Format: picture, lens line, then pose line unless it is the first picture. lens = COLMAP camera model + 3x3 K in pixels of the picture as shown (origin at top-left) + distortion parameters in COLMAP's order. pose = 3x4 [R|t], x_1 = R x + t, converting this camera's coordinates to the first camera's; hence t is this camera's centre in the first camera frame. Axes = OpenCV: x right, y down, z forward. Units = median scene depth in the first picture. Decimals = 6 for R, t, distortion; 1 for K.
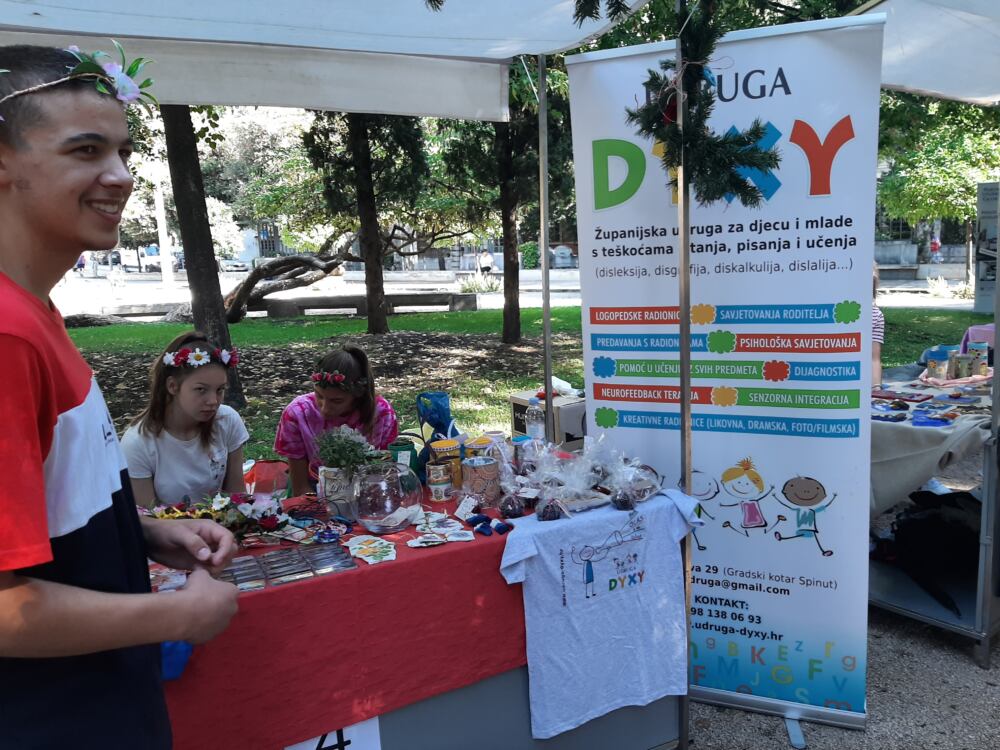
lens RADIAL K [[746.3, 0, 503.3], [0, 746.3, 369.9], [0, 0, 1]] dist [0.028883, -0.006151]
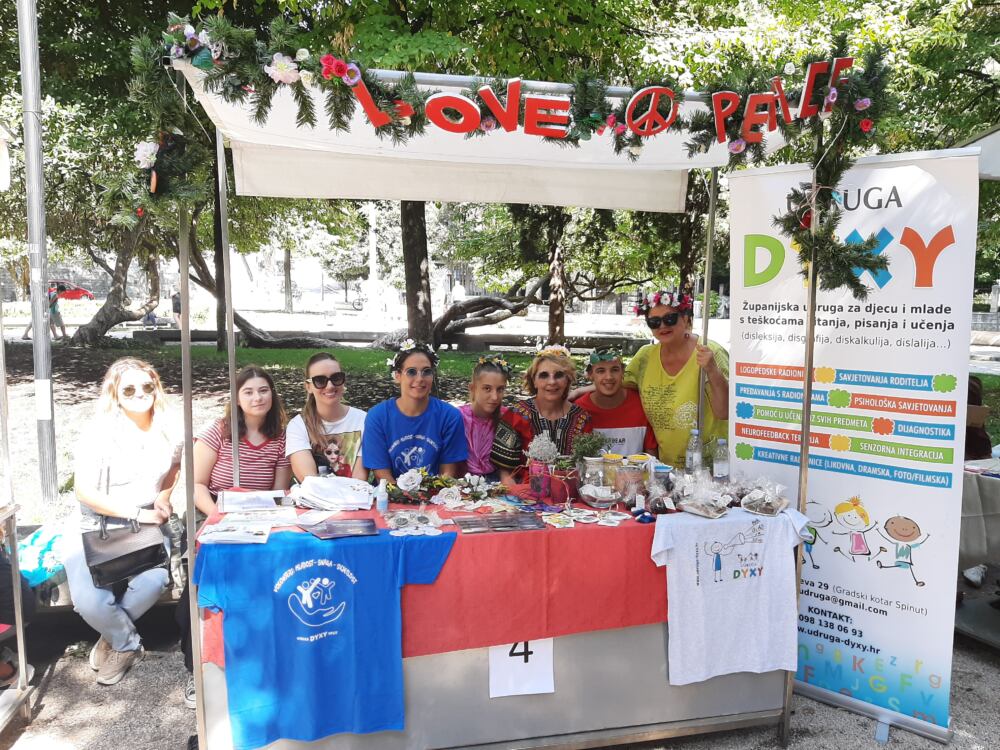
lens RADIAL K [[746.3, 0, 499.1], [0, 746.3, 375.2], [0, 0, 1]] dist [0.028883, -0.006151]
pose [[0.943243, 0.082383, -0.321722, 0.156140], [-0.094343, 0.995302, -0.021736, 0.004056], [0.318420, 0.050855, 0.946585, -0.351056]]
